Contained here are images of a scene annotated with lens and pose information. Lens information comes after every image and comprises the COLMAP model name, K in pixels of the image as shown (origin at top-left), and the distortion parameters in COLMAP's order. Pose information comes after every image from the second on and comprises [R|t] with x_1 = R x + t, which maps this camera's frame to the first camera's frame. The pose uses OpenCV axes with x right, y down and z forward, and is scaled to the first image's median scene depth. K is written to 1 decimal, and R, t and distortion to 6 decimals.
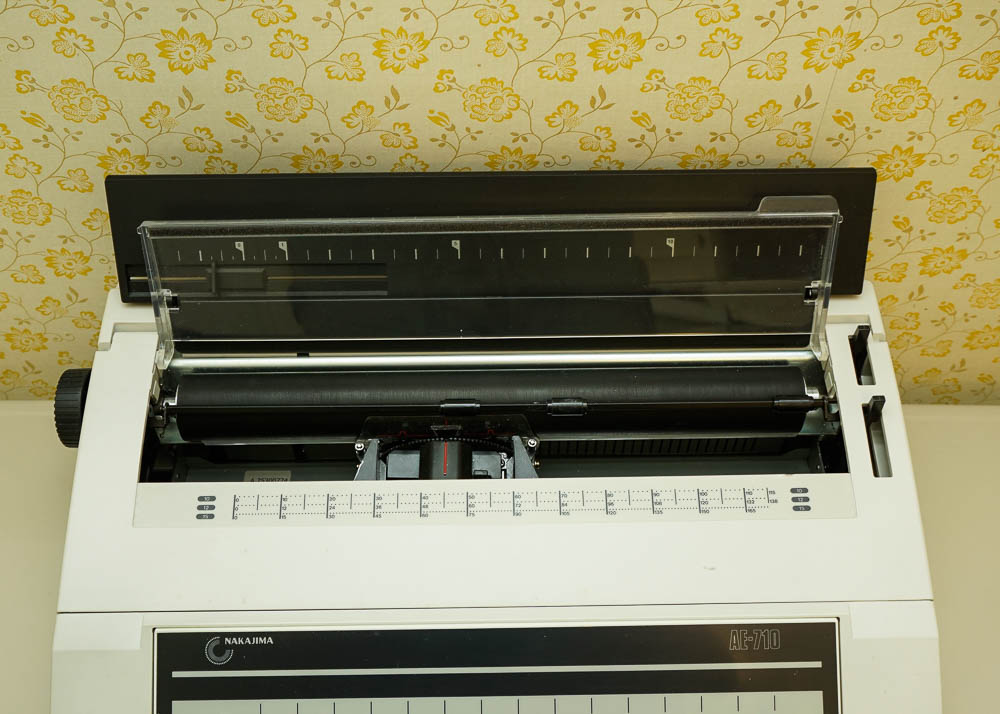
lens RADIAL K [[1117.8, 0, 497.7], [0, 1117.8, 363.3], [0, 0, 1]] dist [0.016355, 0.000000]
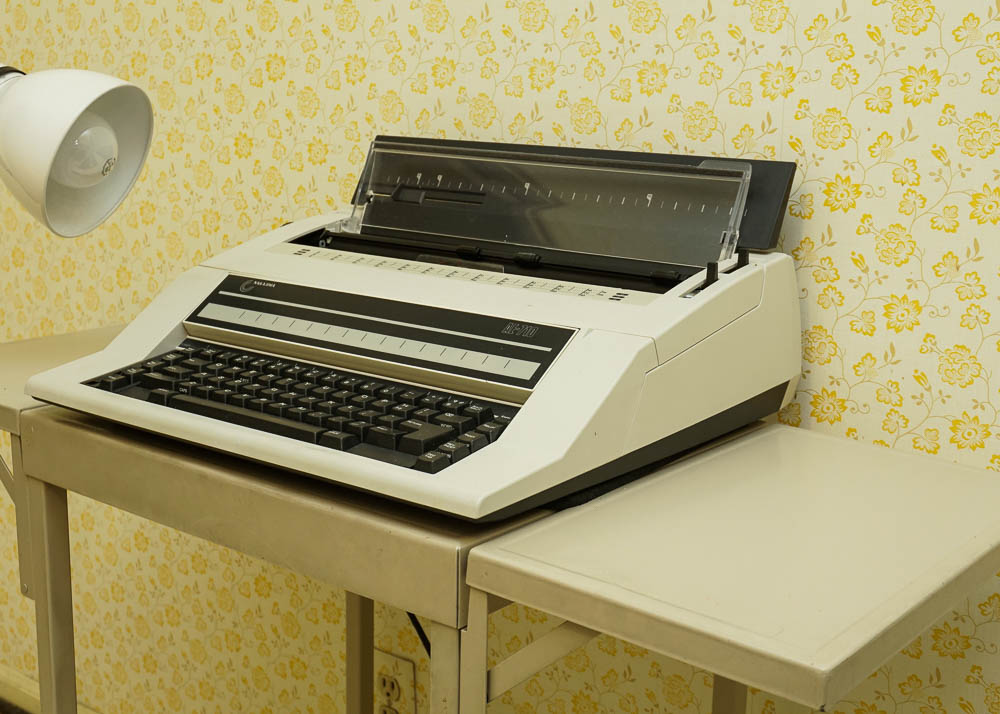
lens RADIAL K [[1343.7, 0, 493.6], [0, 1343.7, 363.6], [0, 0, 1]] dist [0.017011, 0.000000]
pose [[0.775854, 0.150952, -0.612588, 1.110007], [-0.509489, 0.722584, -0.467220, 0.968242], [0.372118, 0.674601, 0.637528, -0.009022]]
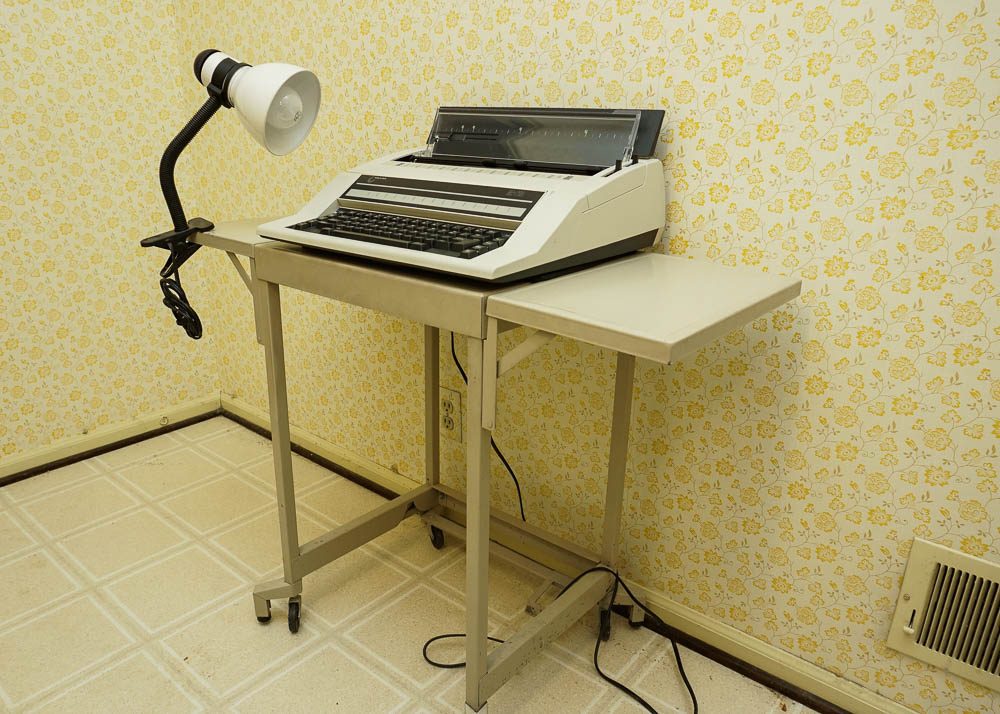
lens RADIAL K [[709.2, 0, 495.0], [0, 709.2, 356.5], [0, 0, 1]] dist [-0.037486, -0.004116]
pose [[0.767552, 0.219273, -0.602315, 1.145024], [-0.518955, 0.764125, -0.383144, 1.078998], [0.376231, 0.606657, 0.700298, 0.083868]]
